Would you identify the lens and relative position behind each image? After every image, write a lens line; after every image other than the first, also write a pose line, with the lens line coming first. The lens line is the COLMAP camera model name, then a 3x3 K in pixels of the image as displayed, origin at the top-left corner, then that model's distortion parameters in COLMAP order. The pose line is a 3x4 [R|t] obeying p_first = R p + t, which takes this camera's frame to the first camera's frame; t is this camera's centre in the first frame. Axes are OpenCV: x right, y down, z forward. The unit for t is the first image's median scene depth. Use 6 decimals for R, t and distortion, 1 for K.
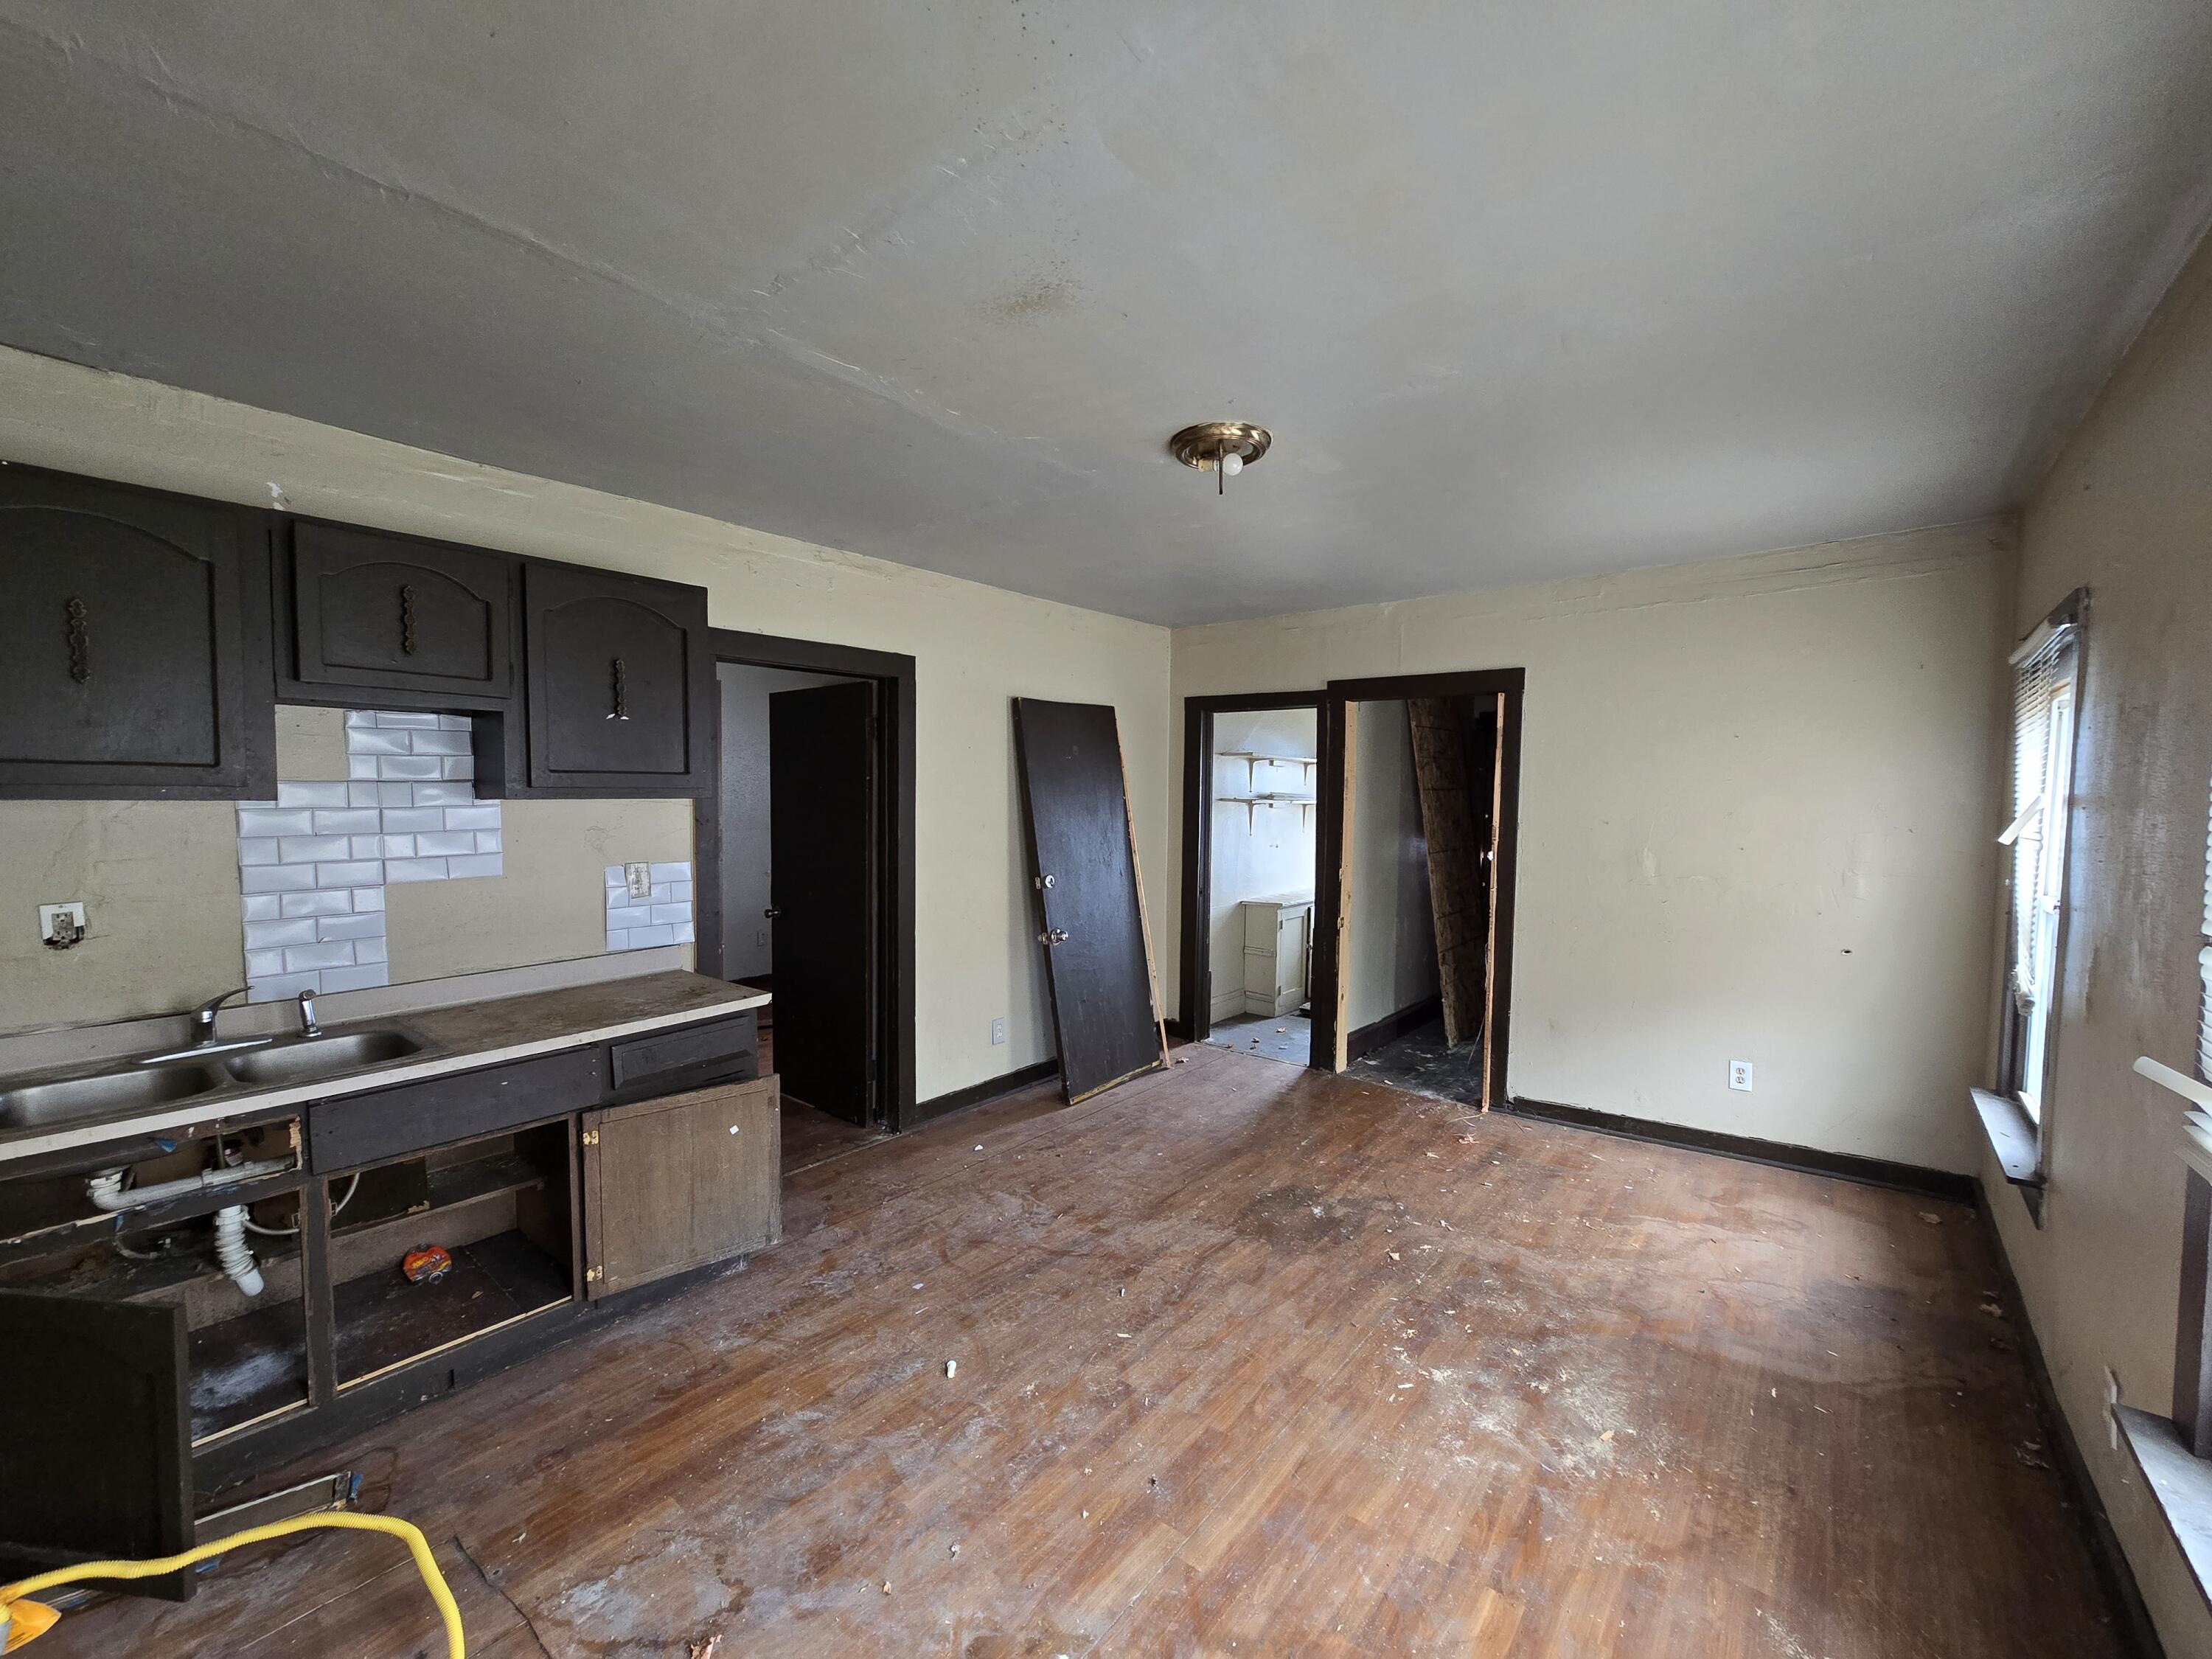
lens RADIAL K [[906.2, 0, 1124.4], [0, 906.2, 842.7], [0, 0, 1]] dist [-0.003317, -0.000020]
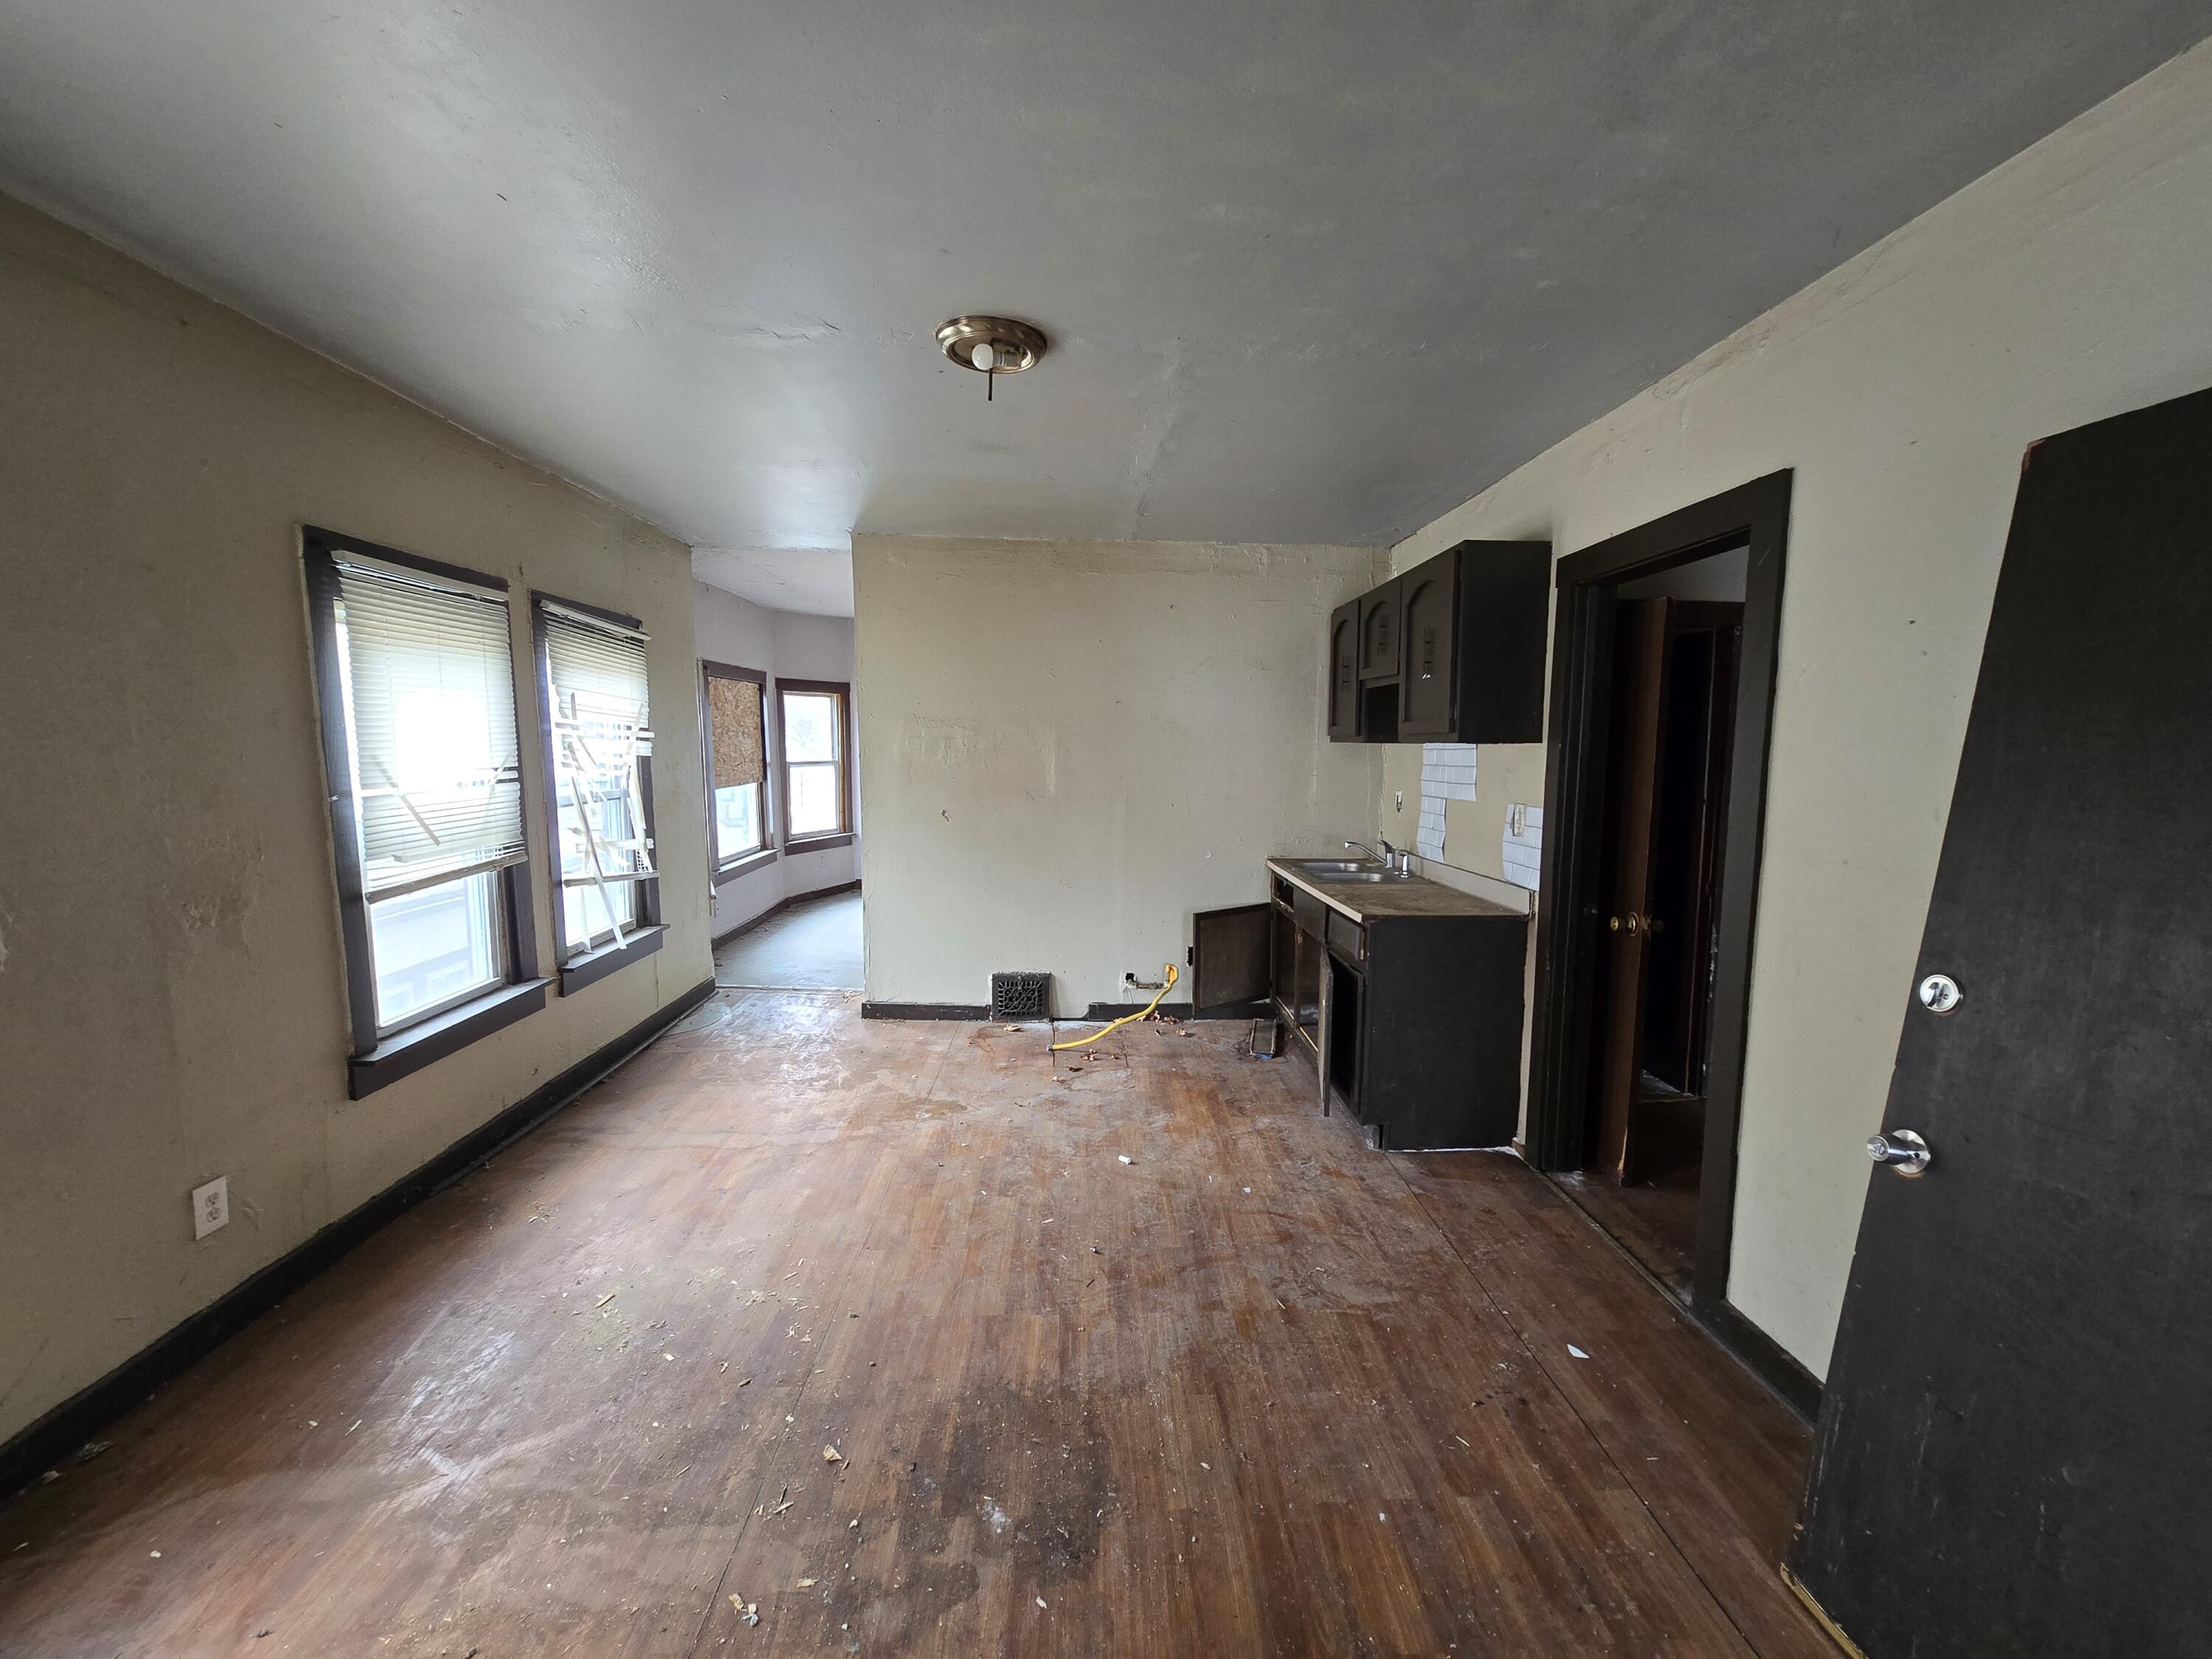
lens RADIAL K [[906.2, 0, 1124.4], [0, 906.2, 842.7], [0, 0, 1]] dist [-0.003317, -0.000020]
pose [[-0.751243, 0.060539, -0.657244, 0.568361], [-0.050066, 0.987689, 0.148203, -0.073777], [0.658125, 0.144243, -0.738963, 1.637885]]
